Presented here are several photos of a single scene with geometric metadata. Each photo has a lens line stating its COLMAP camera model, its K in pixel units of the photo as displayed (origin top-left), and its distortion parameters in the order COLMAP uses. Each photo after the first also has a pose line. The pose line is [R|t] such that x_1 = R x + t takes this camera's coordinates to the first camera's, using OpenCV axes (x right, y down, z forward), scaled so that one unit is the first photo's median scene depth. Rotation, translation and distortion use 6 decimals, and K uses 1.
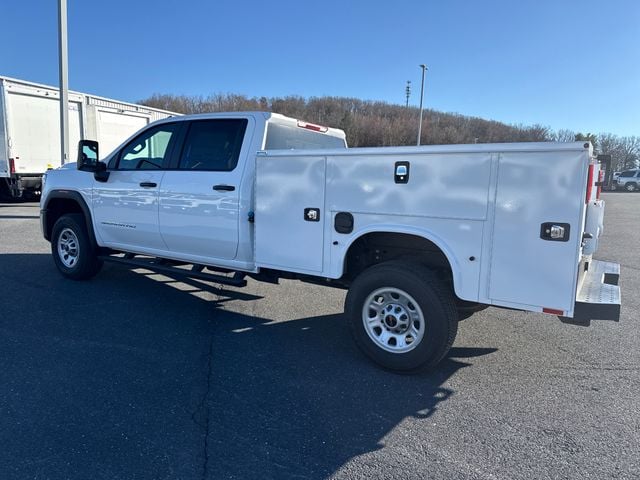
lens RADIAL K [[451.3, 0, 320.3], [0, 451.3, 228.1], [0, 0, 1]] dist [0.041921, -0.000633]
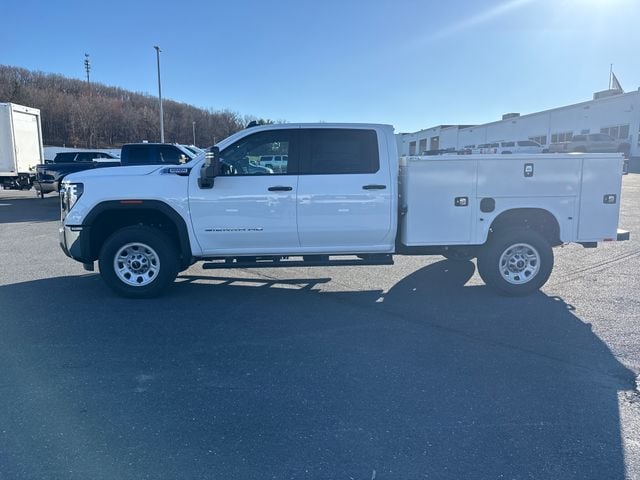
lens RADIAL K [[438.6, 0, 323.7], [0, 438.6, 237.8], [0, 0, 1]] dist [0.015387, -0.001813]
pose [[0.811693, -0.131459, 0.569099, -1.171593], [0.095008, 0.991083, 0.093426, -0.088632], [-0.576306, -0.021764, 0.816944, 0.125768]]
